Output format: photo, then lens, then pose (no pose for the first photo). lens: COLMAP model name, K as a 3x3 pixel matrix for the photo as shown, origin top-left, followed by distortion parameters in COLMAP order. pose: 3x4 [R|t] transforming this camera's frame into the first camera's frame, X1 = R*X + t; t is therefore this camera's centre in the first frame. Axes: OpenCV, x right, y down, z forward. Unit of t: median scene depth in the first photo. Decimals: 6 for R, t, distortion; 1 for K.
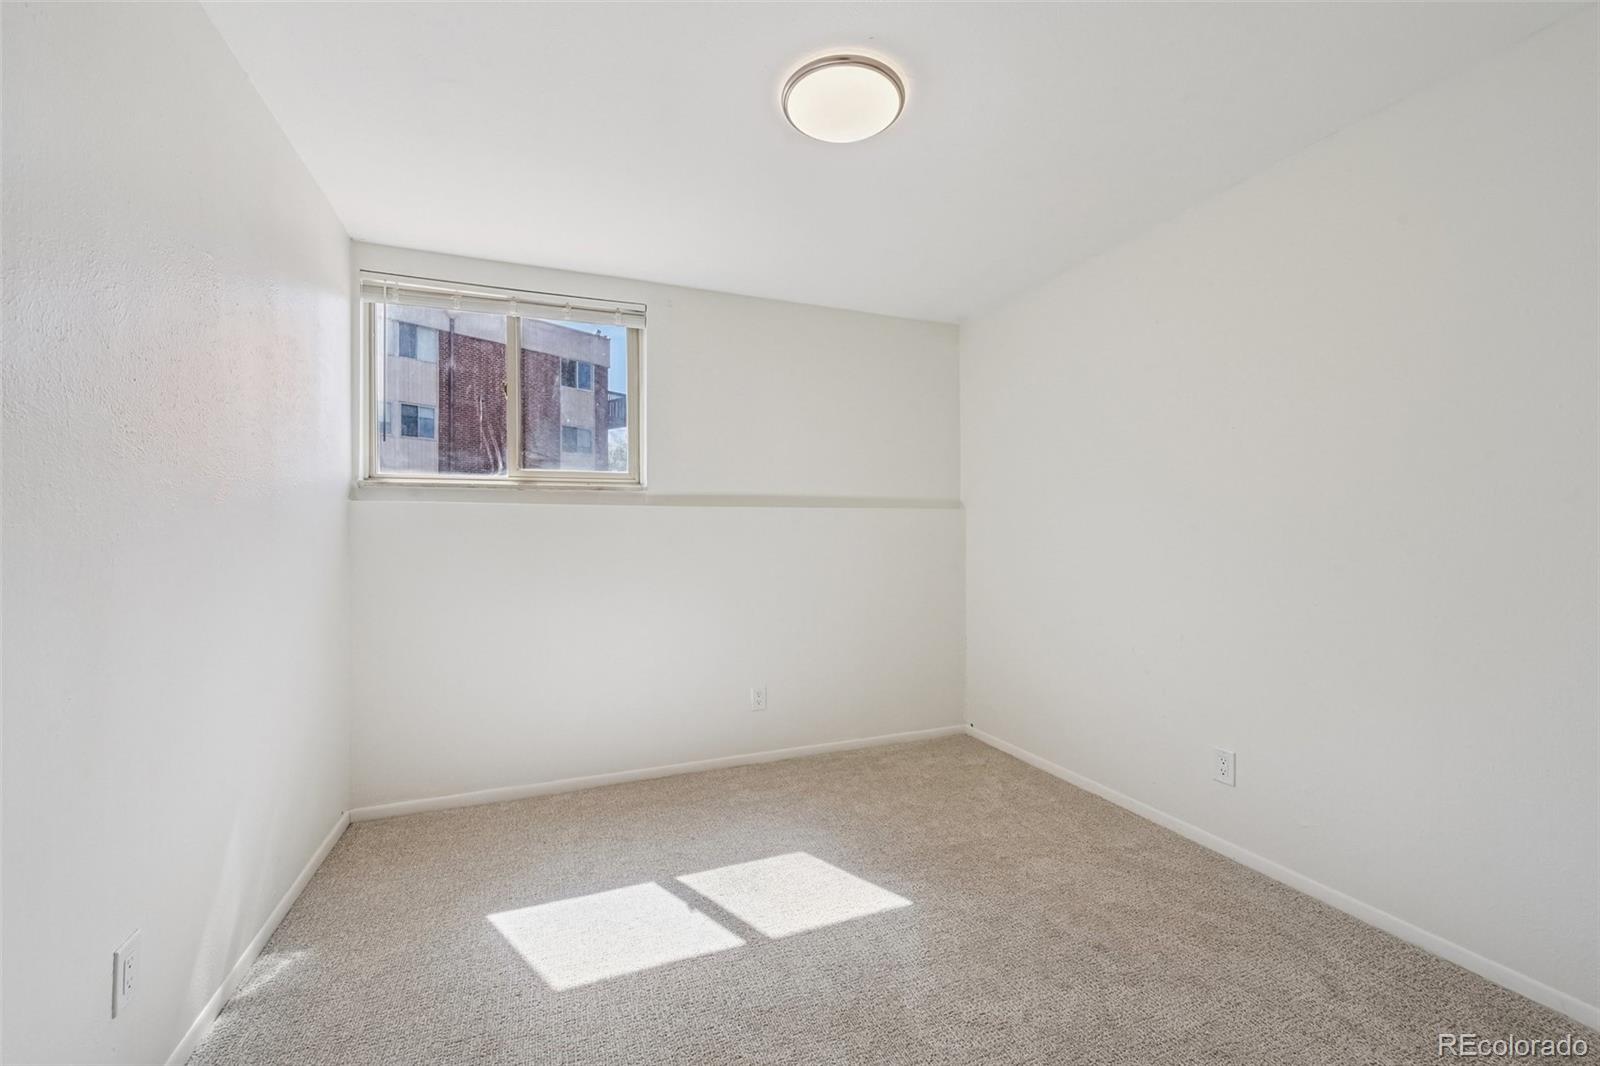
lens RADIAL K [[652.8, 0, 800.9], [0, 652.8, 528.6], [0, 0, 1]] dist [0.000565, 0.000306]
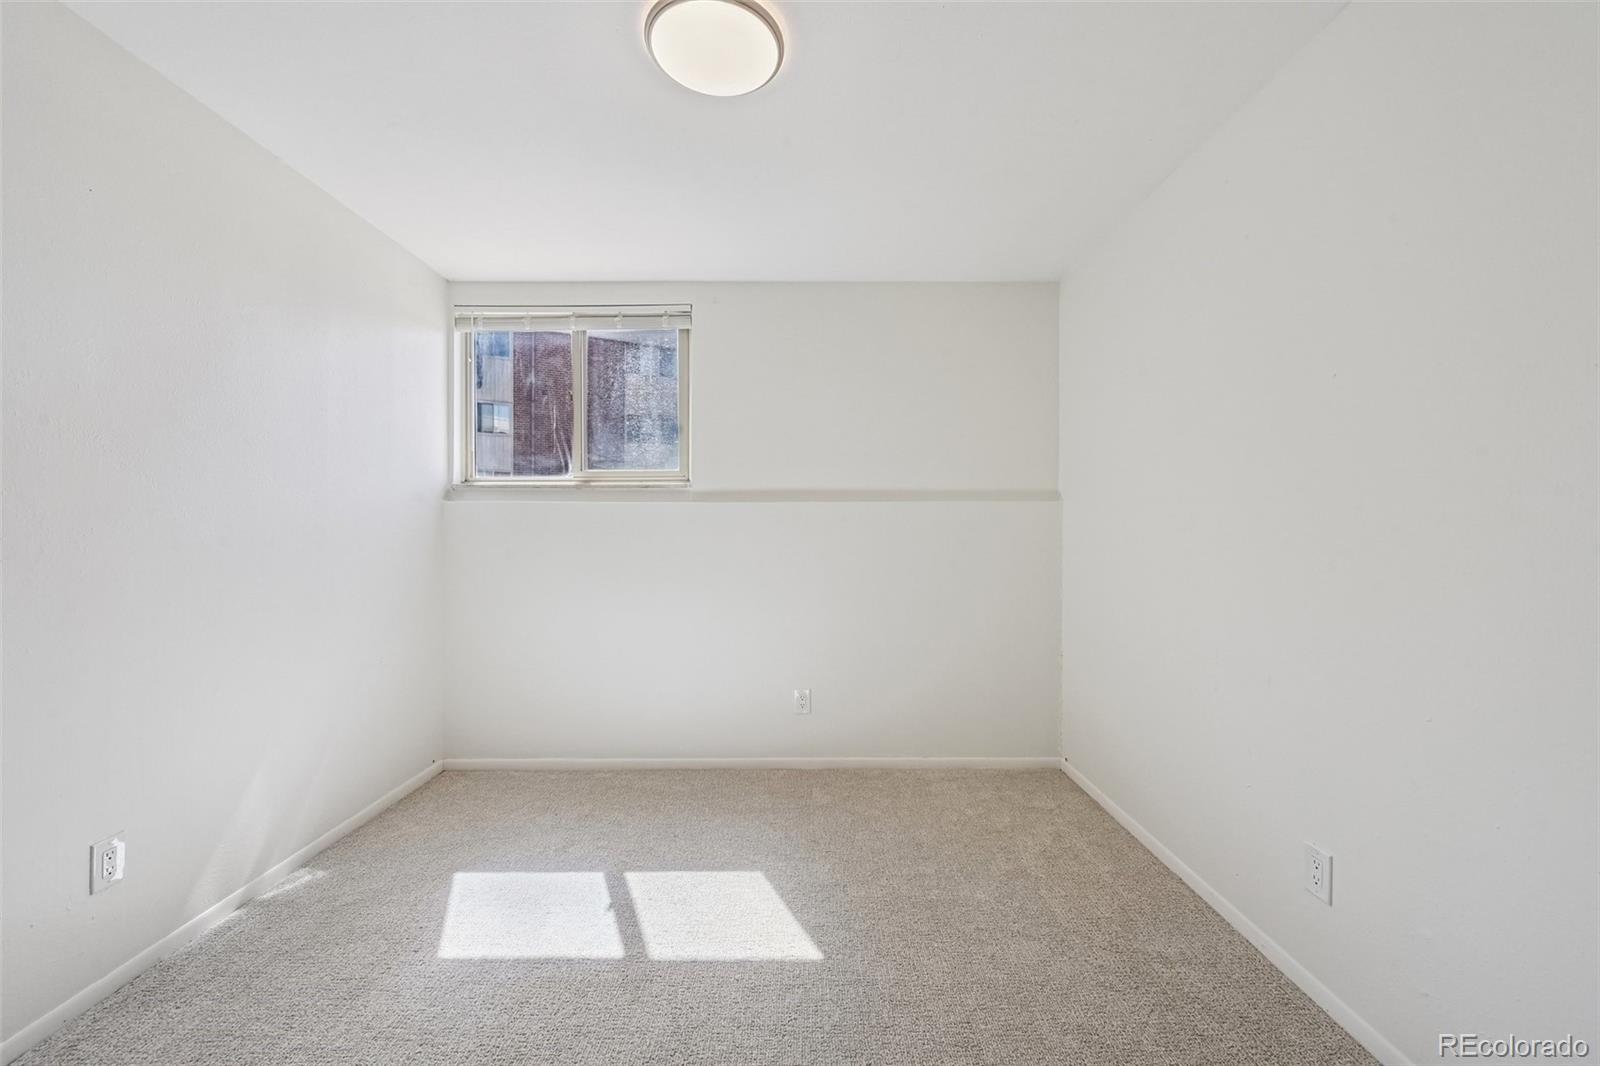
lens RADIAL K [[639.9, 0, 790.7], [0, 639.9, 530.8], [0, 0, 1]] dist [-0.001797, -0.000596]
pose [[0.927872, 0.004060, -0.372878, 0.307317], [-0.000271, 0.999948, 0.010212, -0.000469], [0.372900, -0.009375, 0.927824, 0.141508]]
